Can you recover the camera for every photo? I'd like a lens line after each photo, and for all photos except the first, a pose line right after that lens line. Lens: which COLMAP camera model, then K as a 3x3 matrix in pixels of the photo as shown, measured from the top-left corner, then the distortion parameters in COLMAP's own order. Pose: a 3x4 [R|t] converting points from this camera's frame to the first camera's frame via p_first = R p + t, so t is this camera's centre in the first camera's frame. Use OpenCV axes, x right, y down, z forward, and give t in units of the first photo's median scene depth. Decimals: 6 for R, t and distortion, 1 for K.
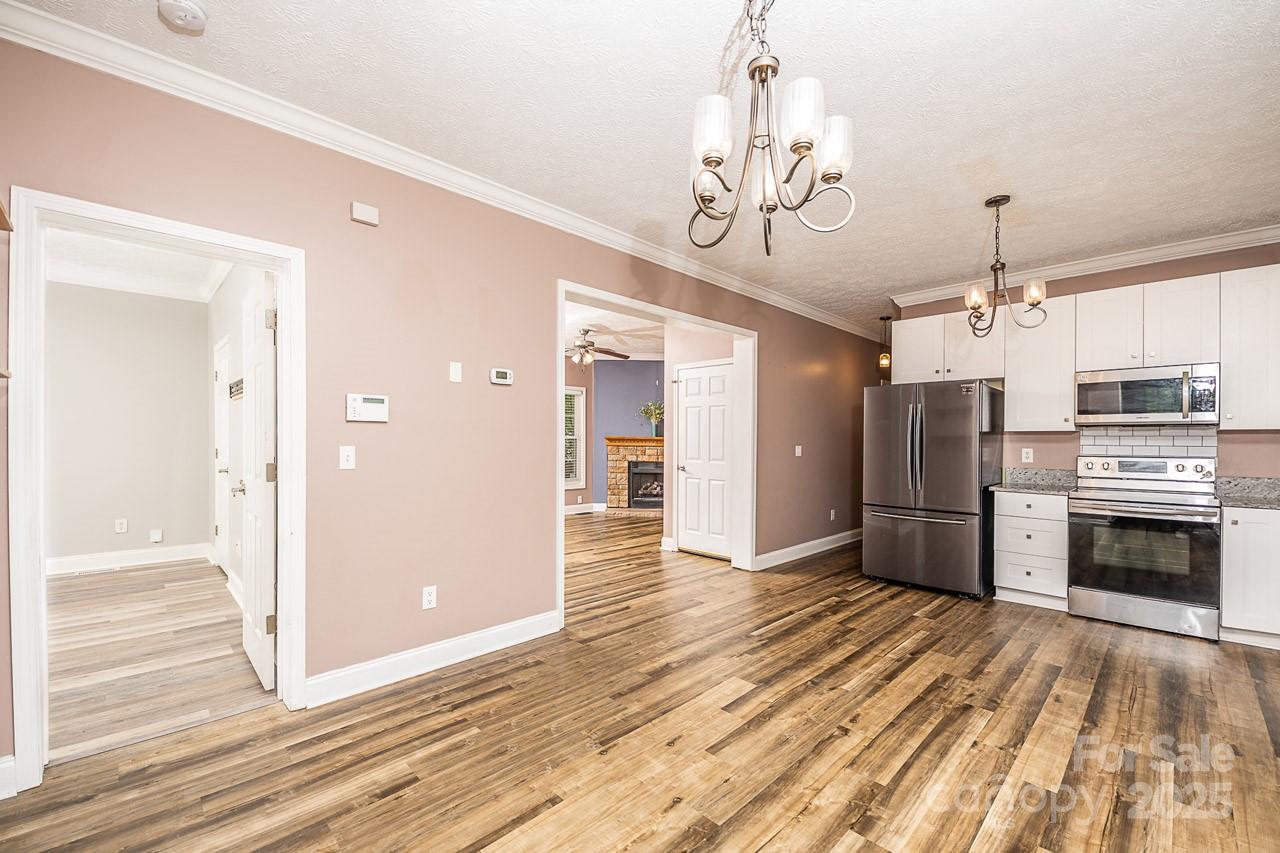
lens RADIAL K [[520.5, 0, 642.7], [0, 520.5, 440.5], [0, 0, 1]] dist [0.000725, -0.005356]
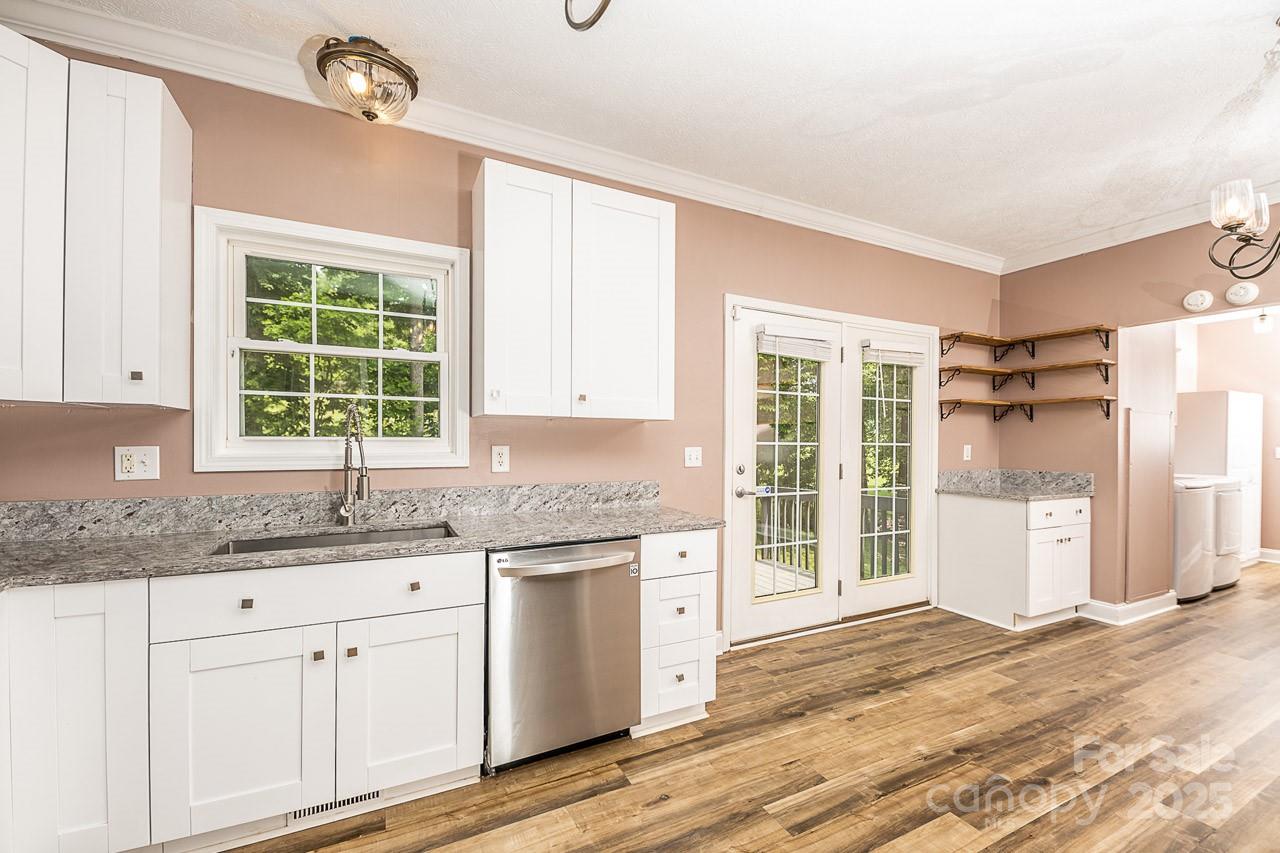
lens RADIAL K [[520.5, 0, 642.7], [0, 520.5, 440.5], [0, 0, 1]] dist [0.000725, -0.005356]
pose [[-0.950646, -0.011079, 0.310080, 0.812015], [-0.011108, 0.999937, 0.001674, 0.007065], [-0.310079, -0.001853, -0.950709, 1.607989]]
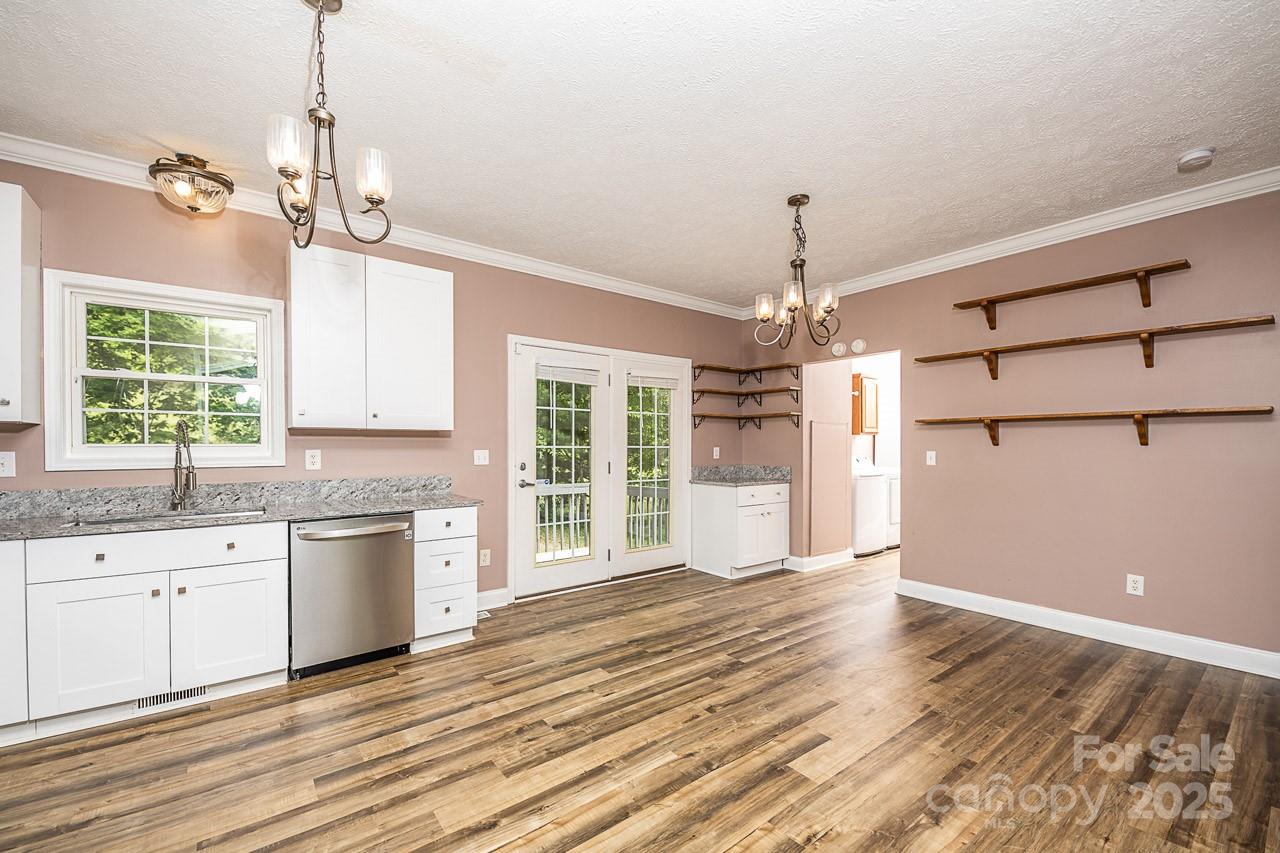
lens RADIAL K [[523.2, 0, 644.7], [0, 523.2, 448.2], [0, 0, 1]] dist [0.001083, -0.005458]
pose [[-0.993707, -0.006037, 0.111845, 0.382021], [-0.005271, 0.999961, 0.007143, 0.003496], [-0.111883, 0.006508, -0.993700, 1.978177]]
